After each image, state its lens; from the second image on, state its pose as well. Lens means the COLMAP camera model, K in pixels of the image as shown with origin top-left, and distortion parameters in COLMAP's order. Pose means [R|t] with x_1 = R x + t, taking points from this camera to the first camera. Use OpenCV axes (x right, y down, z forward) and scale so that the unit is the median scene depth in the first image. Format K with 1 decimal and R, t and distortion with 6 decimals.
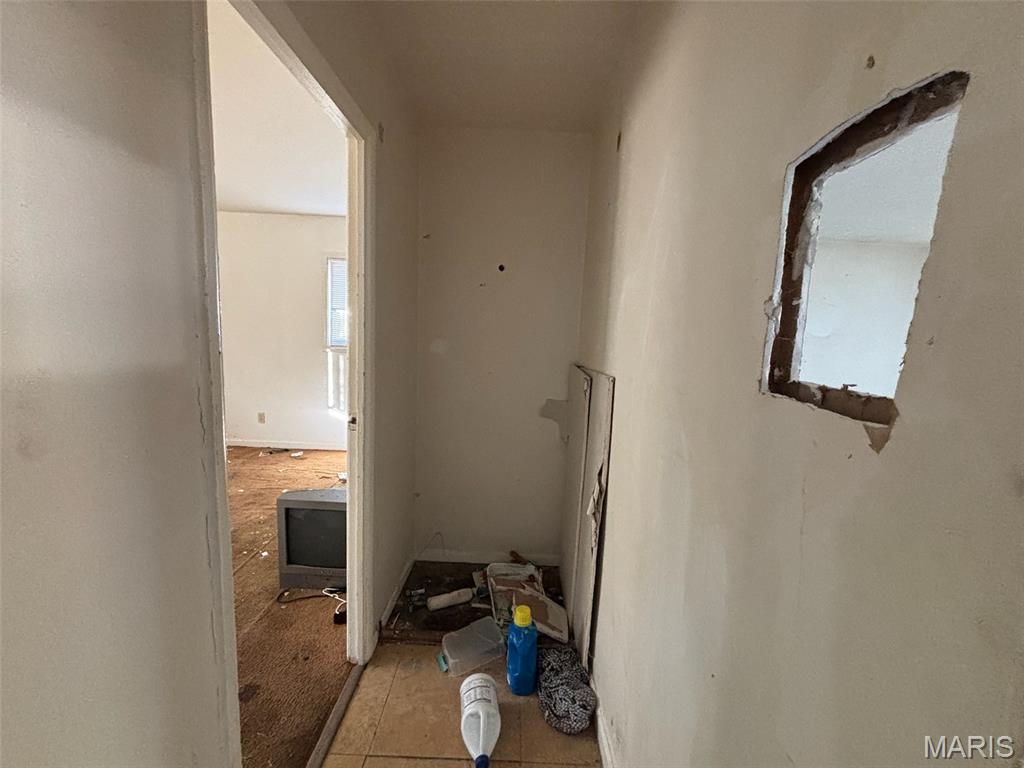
lens RADIAL K [[418.0, 0, 513.3], [0, 418.0, 382.3], [0, 0, 1]] dist [-0.000037, 0.000575]
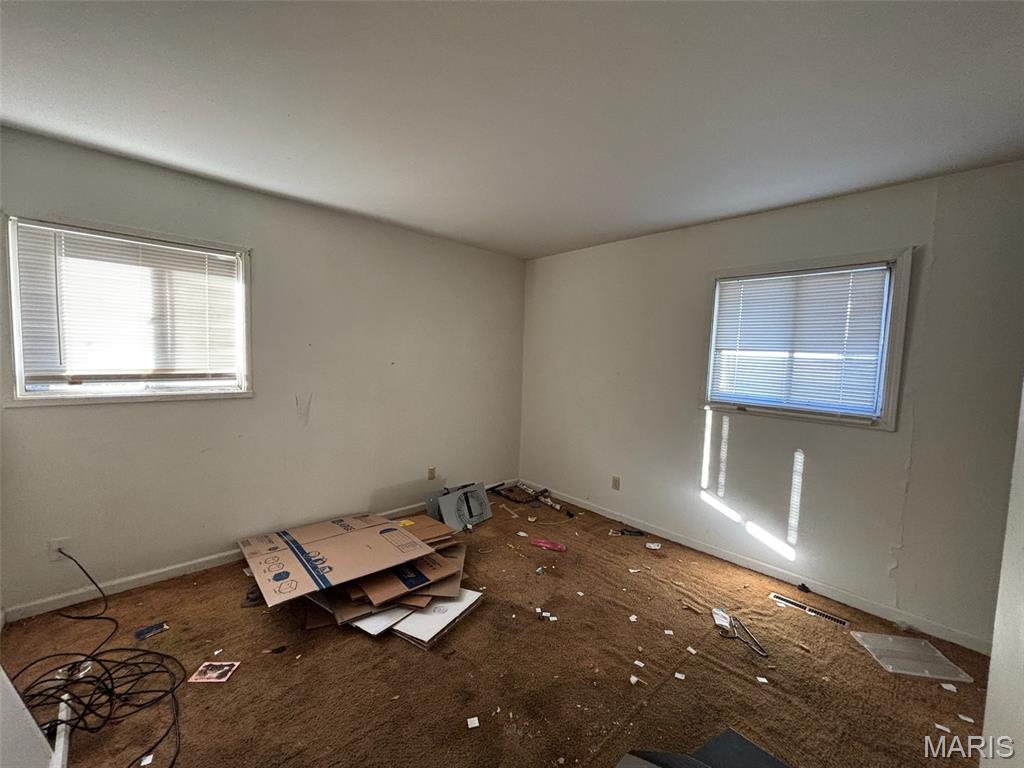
lens RADIAL K [[418.0, 0, 513.3], [0, 418.0, 382.3], [0, 0, 1]] dist [-0.000037, 0.000575]
pose [[0.689430, 0.029301, -0.723760, -0.163070], [-0.100491, 0.993388, -0.055507, -0.048578], [0.717348, 0.111000, 0.687816, 0.284785]]
